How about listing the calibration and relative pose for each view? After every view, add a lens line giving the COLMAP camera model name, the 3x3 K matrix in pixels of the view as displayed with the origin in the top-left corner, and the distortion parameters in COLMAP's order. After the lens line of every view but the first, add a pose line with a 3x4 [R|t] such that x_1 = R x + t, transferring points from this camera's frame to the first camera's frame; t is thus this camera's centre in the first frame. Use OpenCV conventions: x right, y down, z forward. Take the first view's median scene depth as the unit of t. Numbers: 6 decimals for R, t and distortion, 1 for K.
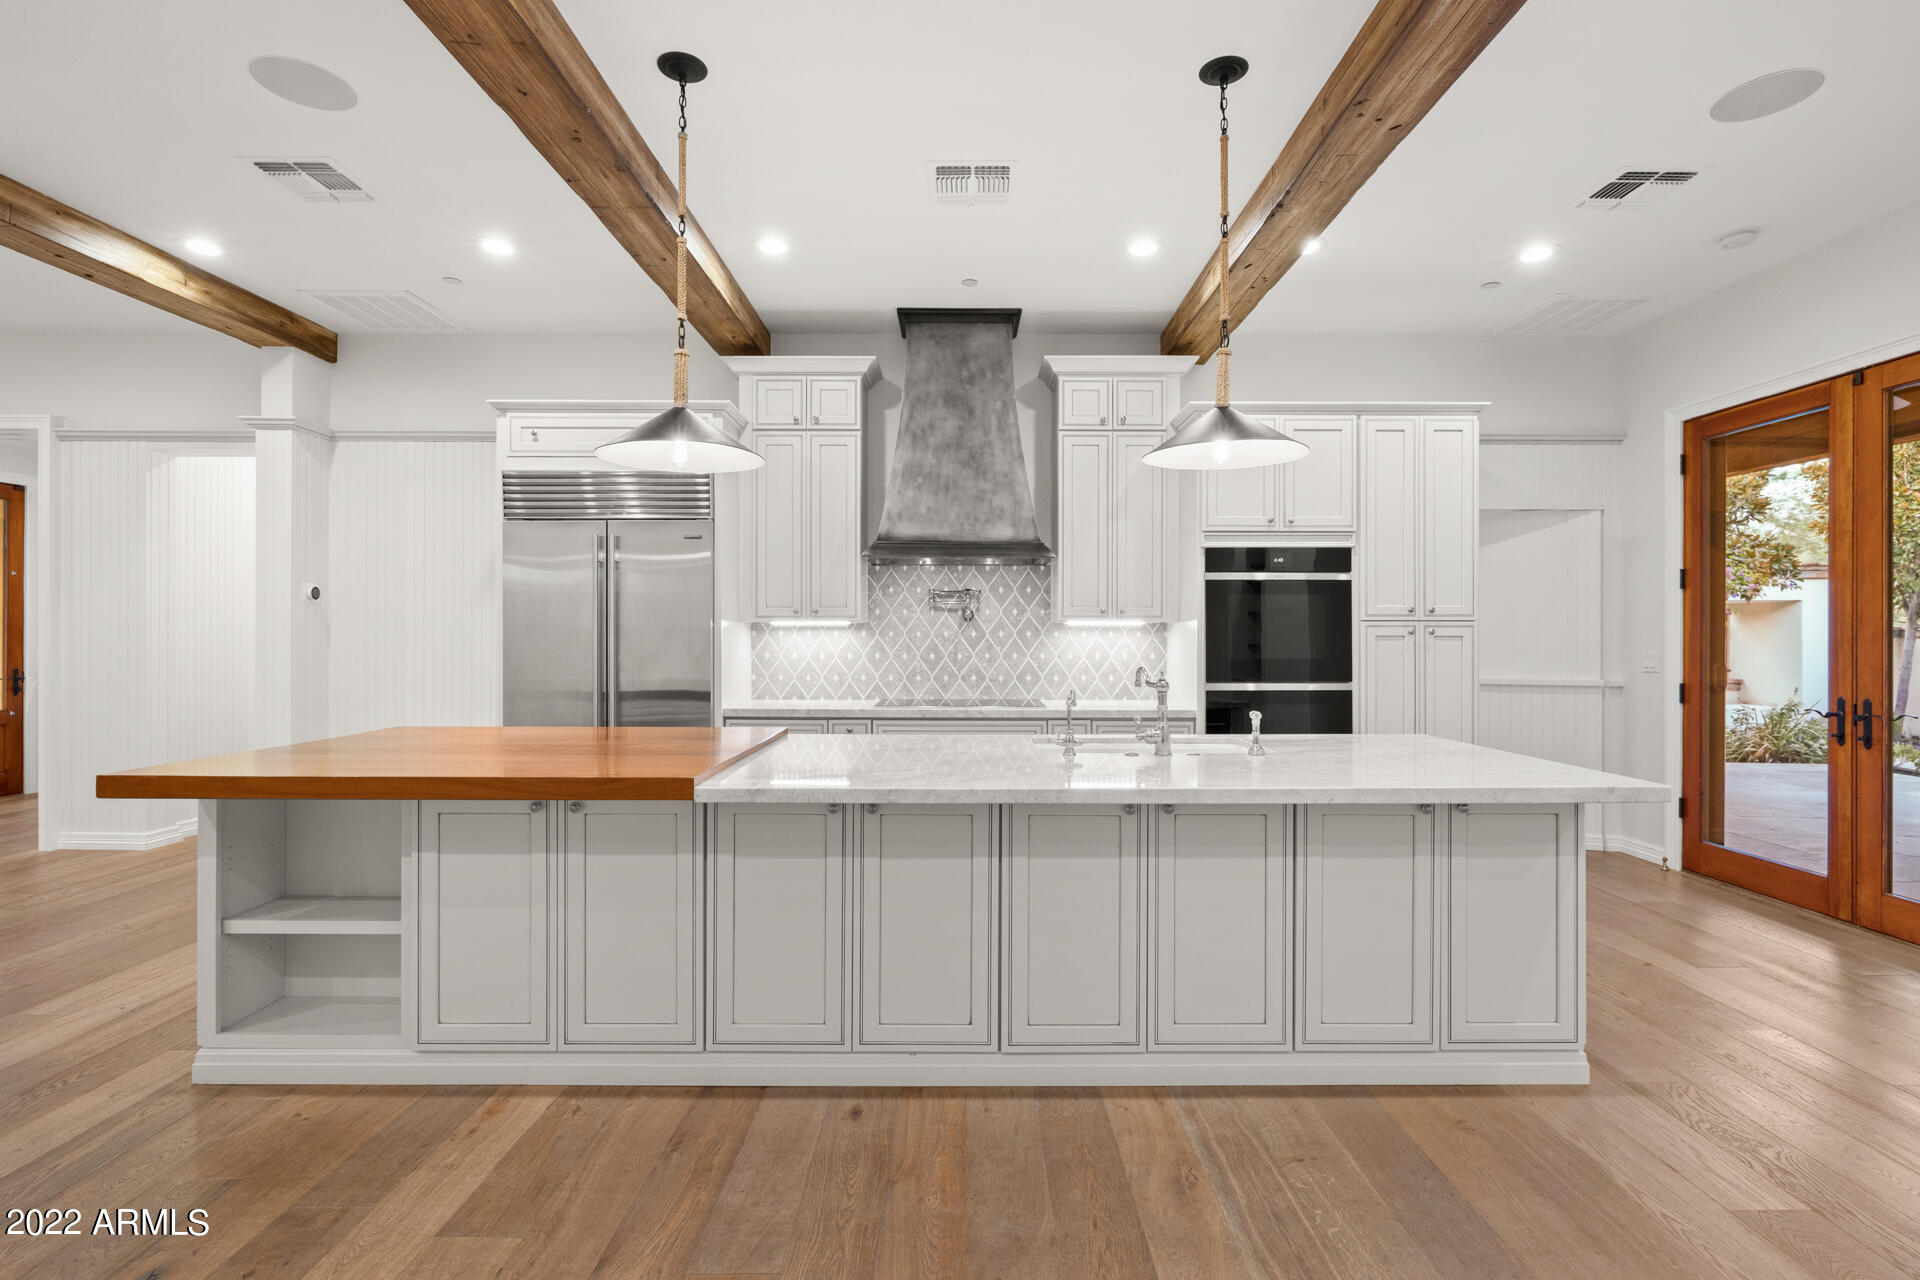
lens RADIAL K [[887.2, 0, 959.7], [0, 887.2, 634.1], [0, 0, 1]] dist [-0.005715, 0.000081]
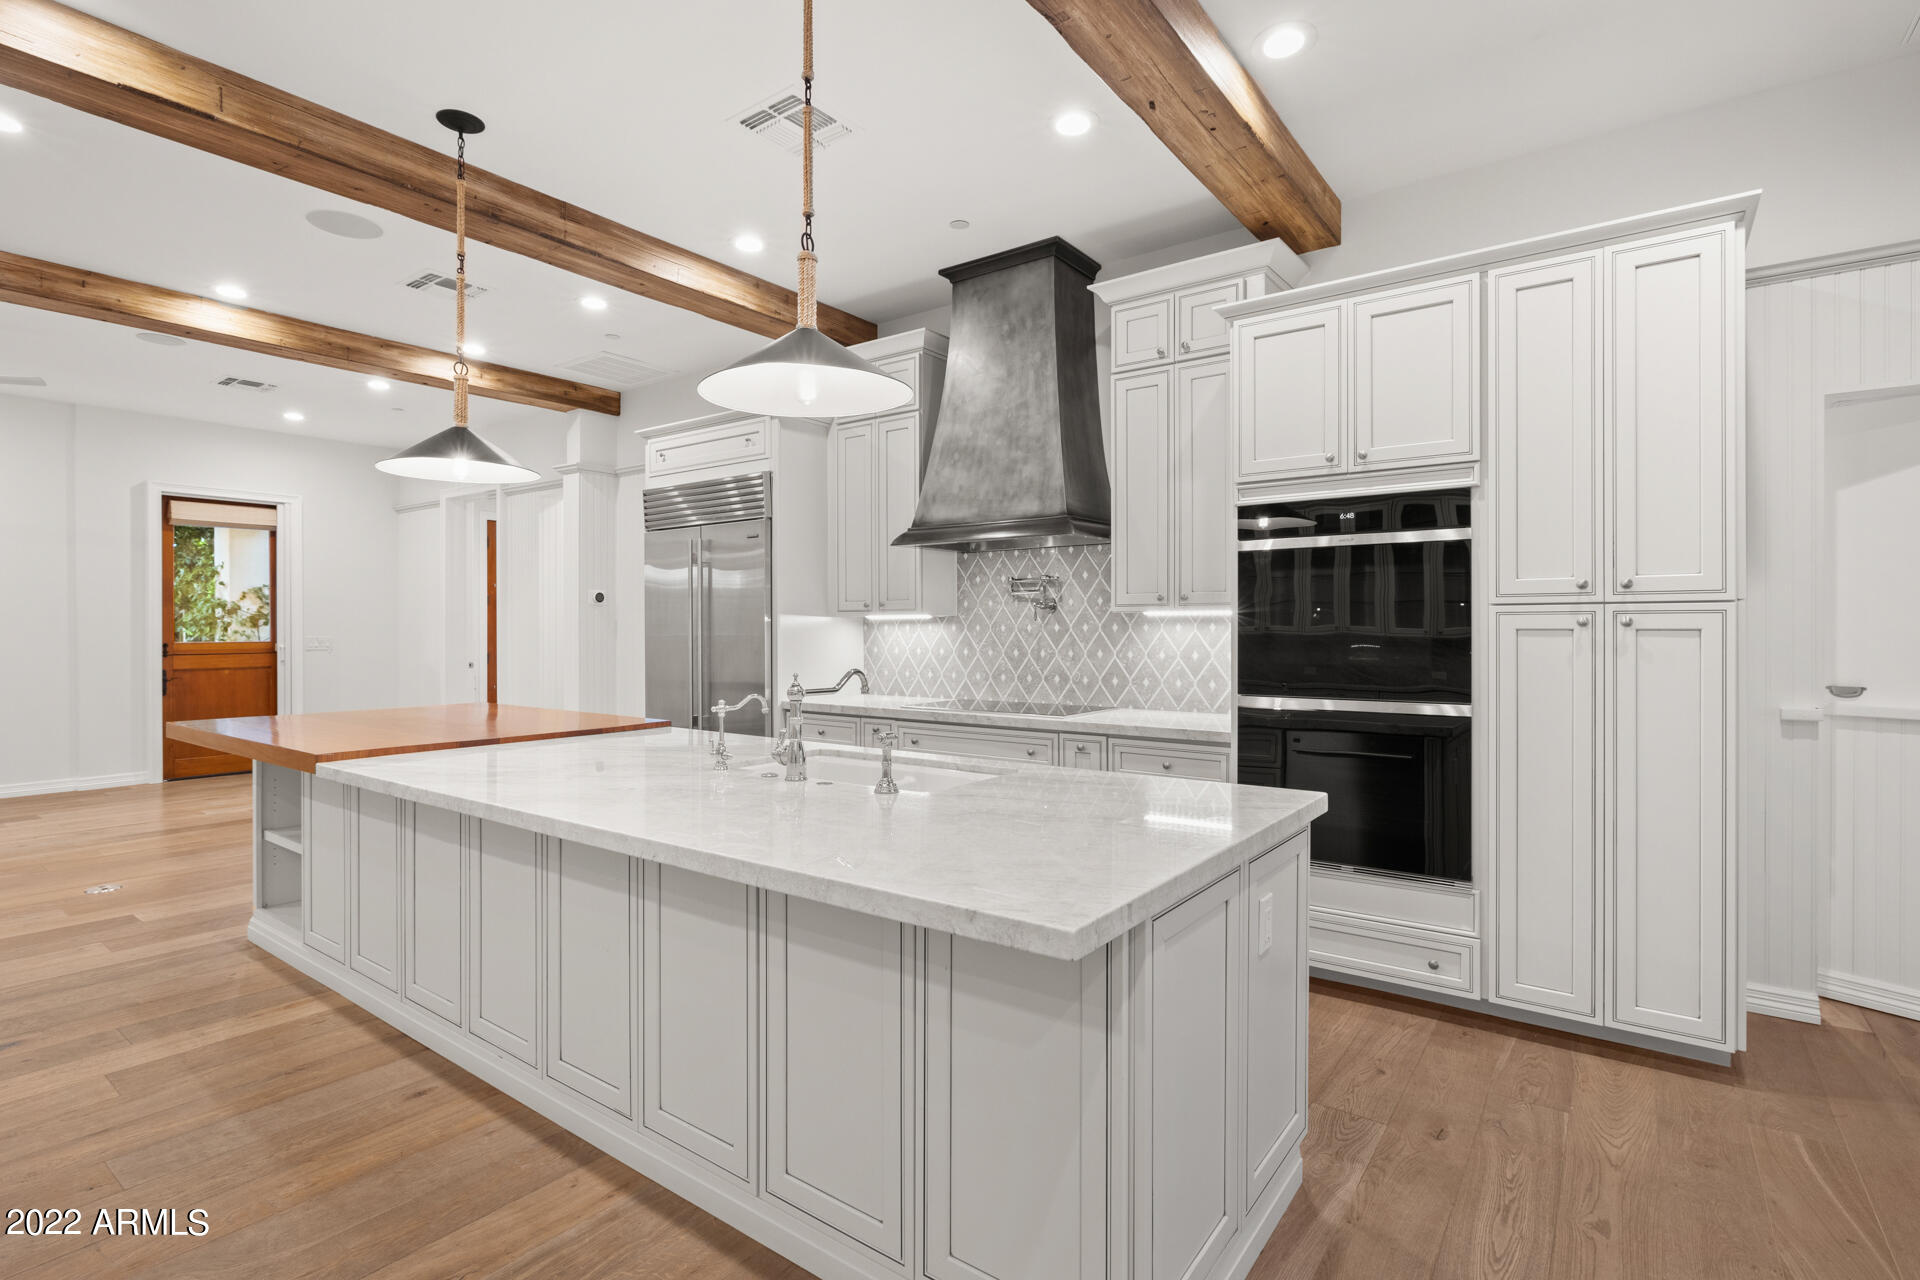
lens RADIAL K [[910.8, 0, 955.7], [0, 910.8, 629.2], [0, 0, 1]] dist [-0.003381, 0.000826]
pose [[0.803173, -0.001550, -0.595743, 0.523385], [0.002503, 0.999997, 0.000771, 0.000368], [0.595740, -0.002111, 0.803174, 0.269607]]
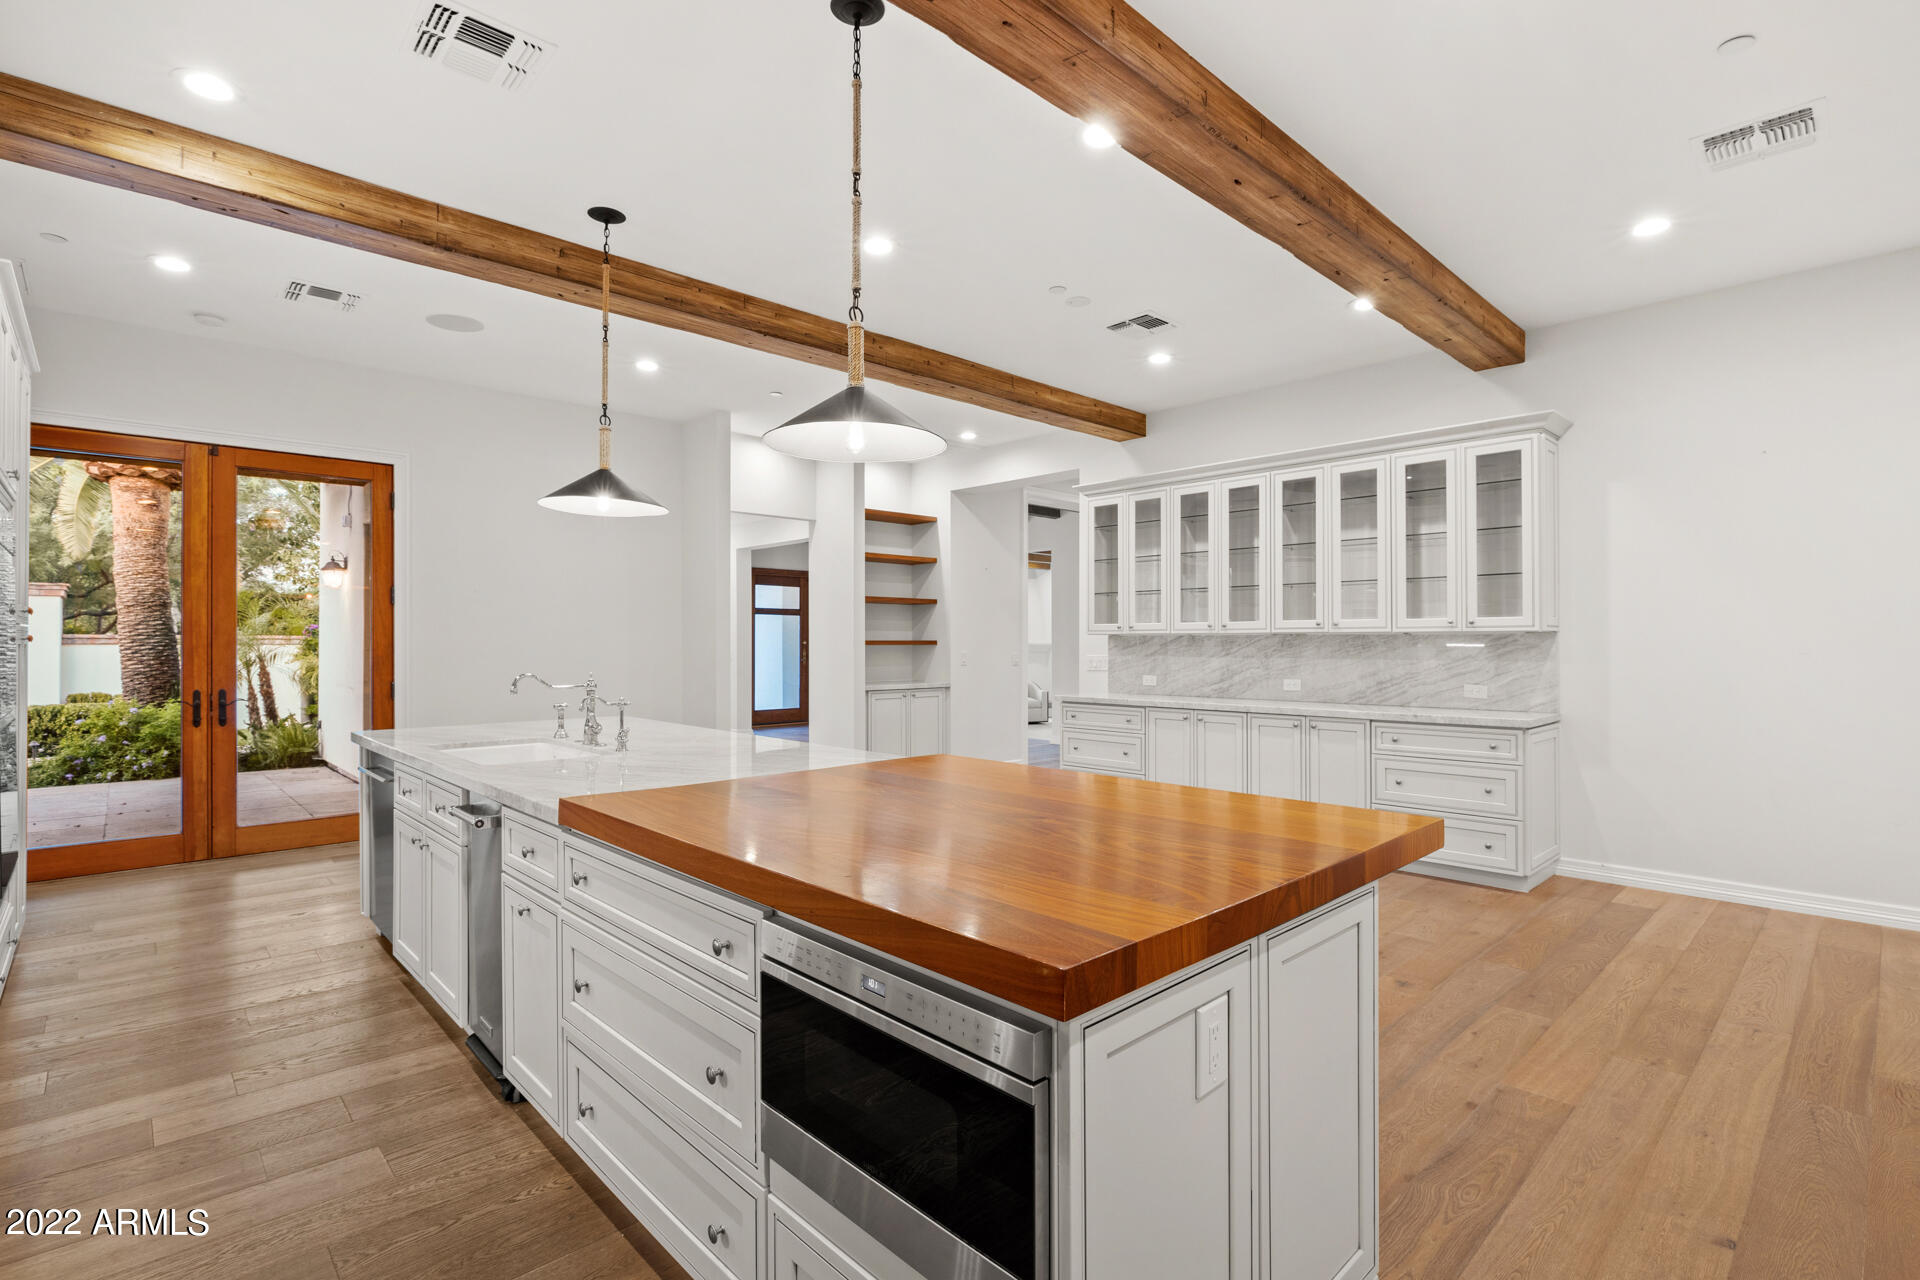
lens RADIAL K [[900.0, 0, 960.0], [0, 900.0, 640.0], [0, 0, 1]] dist [-0.006664, 0.000345]
pose [[-0.690637, 0.002614, 0.723197, -0.625115], [-0.001188, 0.999988, -0.004748, 0.002116], [-0.723200, -0.004138, -0.690626, 0.931205]]
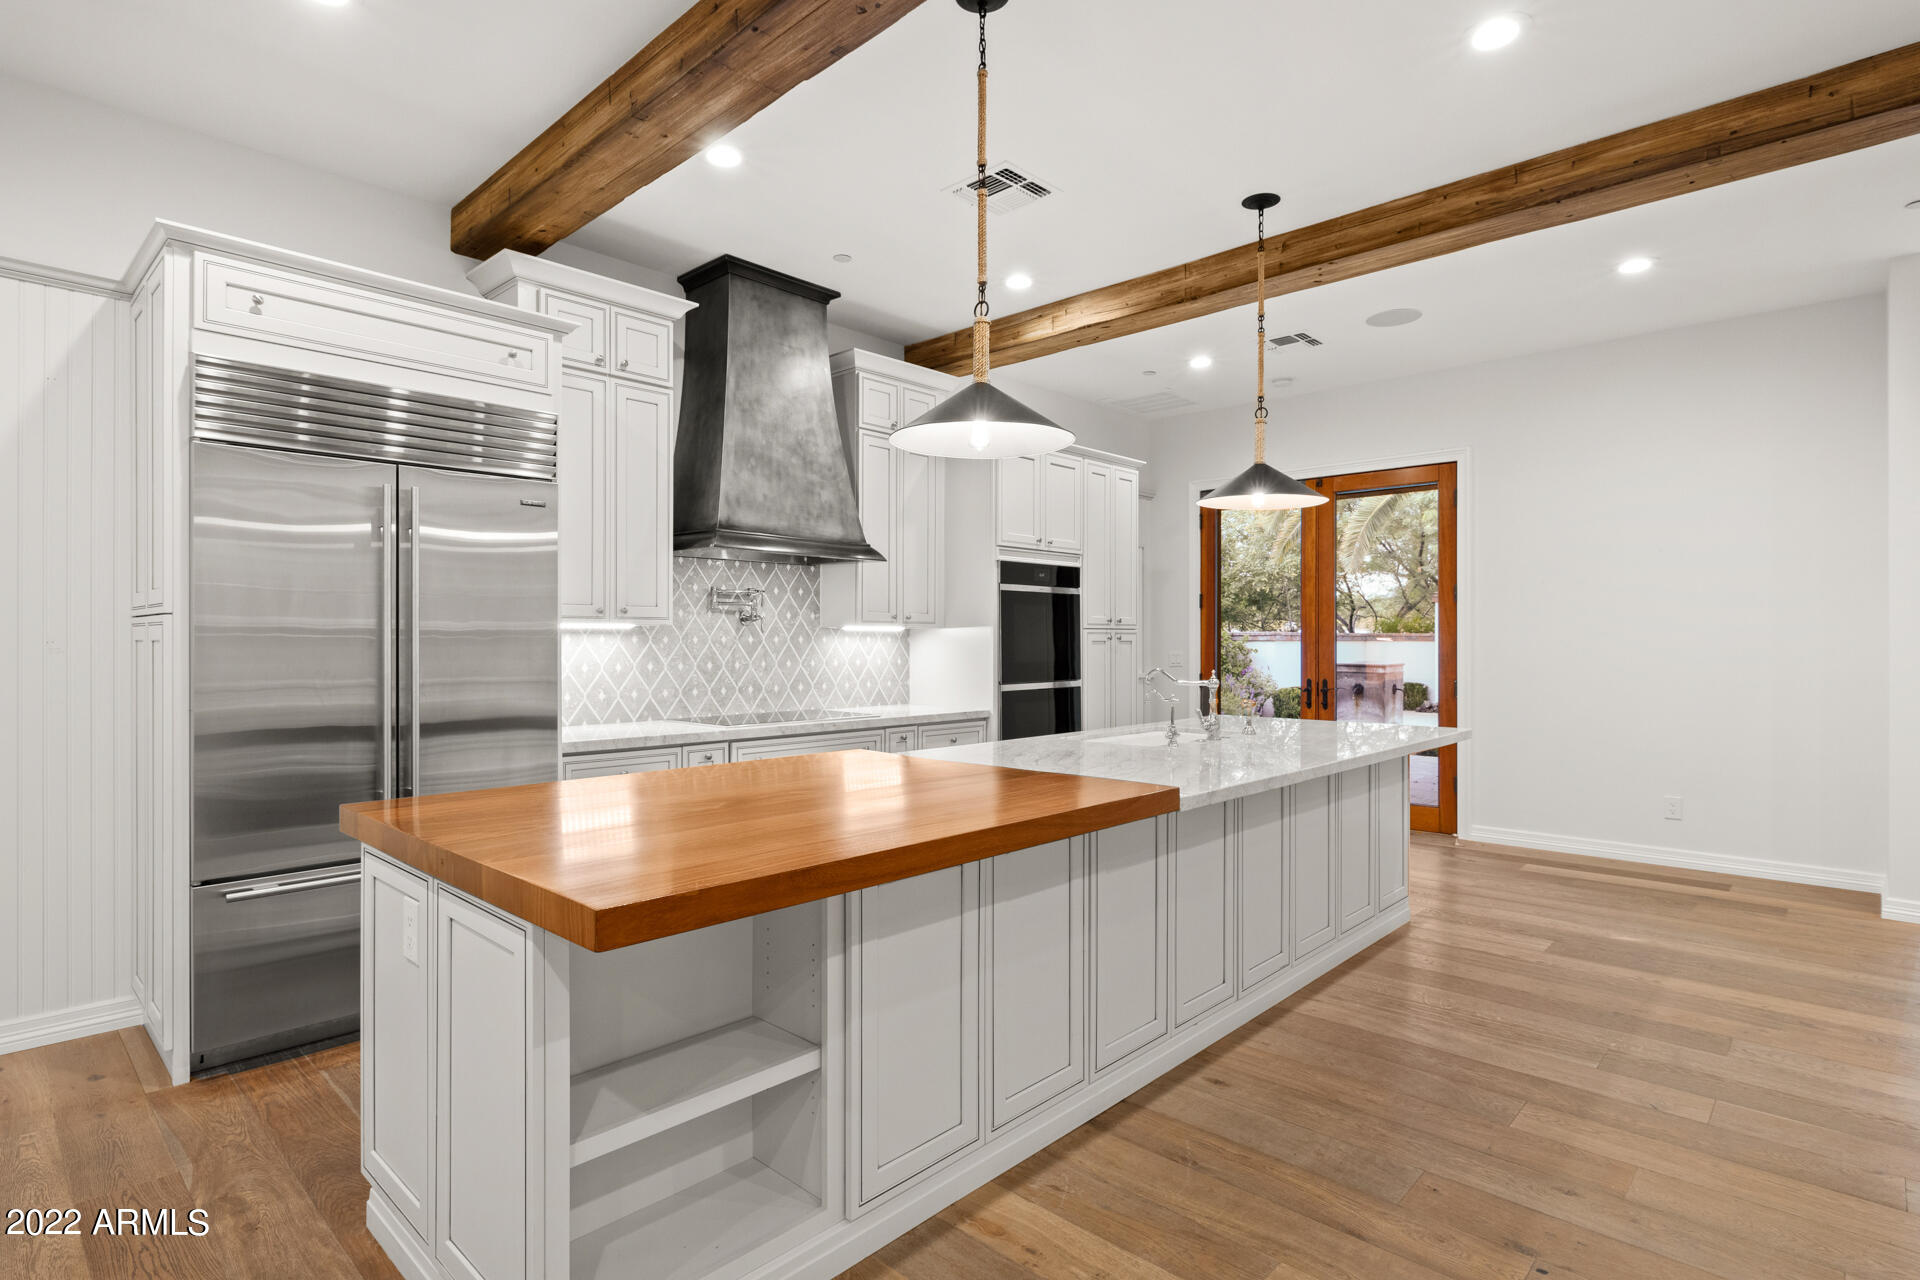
lens RADIAL K [[966.9, 0, 960.0], [0, 966.9, 640.0], [0, 0, 1]] dist [-0.004248, -0.000401]
pose [[0.684238, -0.001337, 0.729258, -0.617305], [-0.000476, 0.999997, 0.002280, -0.002384], [-0.729259, -0.001907, 0.684235, 0.216565]]
